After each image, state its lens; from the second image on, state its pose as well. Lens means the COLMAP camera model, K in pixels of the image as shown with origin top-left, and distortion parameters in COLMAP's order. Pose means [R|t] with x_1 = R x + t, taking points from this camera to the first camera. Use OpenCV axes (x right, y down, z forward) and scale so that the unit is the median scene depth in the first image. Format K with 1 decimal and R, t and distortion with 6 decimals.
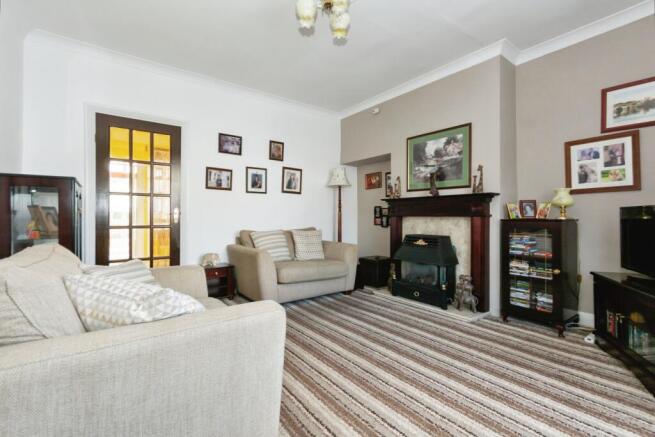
lens RADIAL K [[298.8, 0, 327.1], [0, 298.8, 214.4], [0, 0, 1]] dist [0.000512, 0.000024]
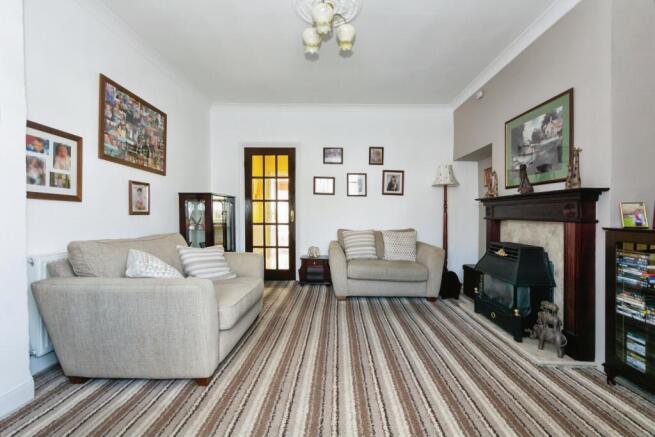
lens RADIAL K [[285.6, 0, 327.5], [0, 285.6, 218.5], [0, 0, 1]] dist [-0.000985, -0.000153]
pose [[0.787010, 0.015649, -0.616742, 0.419059], [-0.002895, 0.999761, 0.021673, -0.013349], [0.616934, -0.015271, 0.786867, 0.109194]]
